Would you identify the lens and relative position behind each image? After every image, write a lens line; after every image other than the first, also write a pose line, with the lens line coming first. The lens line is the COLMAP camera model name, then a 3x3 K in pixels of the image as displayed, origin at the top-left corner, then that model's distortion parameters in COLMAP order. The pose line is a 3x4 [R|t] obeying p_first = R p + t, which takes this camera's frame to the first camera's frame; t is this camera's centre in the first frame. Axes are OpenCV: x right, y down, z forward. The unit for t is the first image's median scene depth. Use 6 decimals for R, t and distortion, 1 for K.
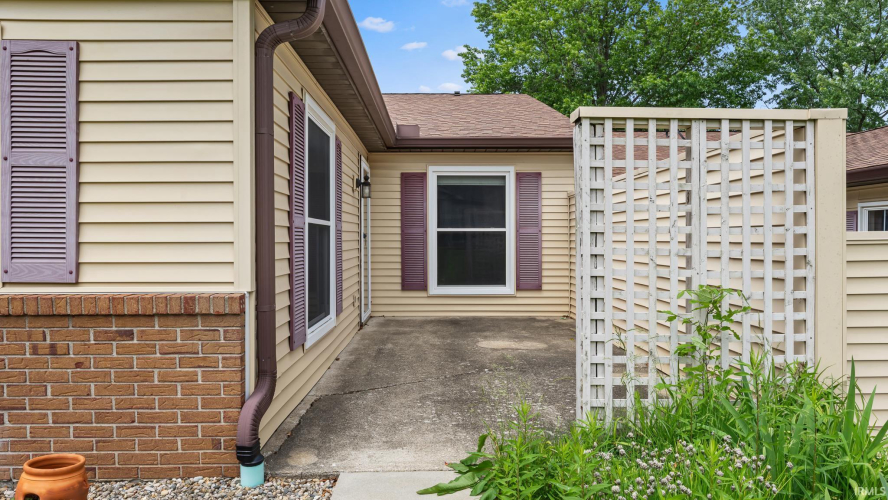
lens RADIAL K [[602.4, 0, 443.5], [0, 602.4, 237.1], [0, 0, 1]] dist [0.025381, 0.002412]
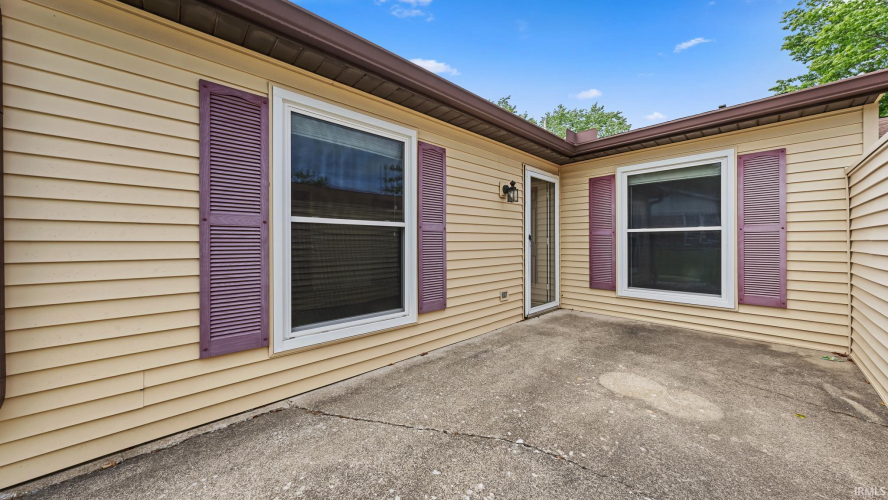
lens RADIAL K [[303.9, 0, 444.1], [0, 303.9, 243.1], [0, 0, 1]] dist [0.001348, 0.000253]
pose [[0.674461, 0.000451, -0.738310, 0.155285], [0.003629, 0.999986, 0.003927, 0.005182], [0.738302, -0.005328, 0.674450, 0.443128]]
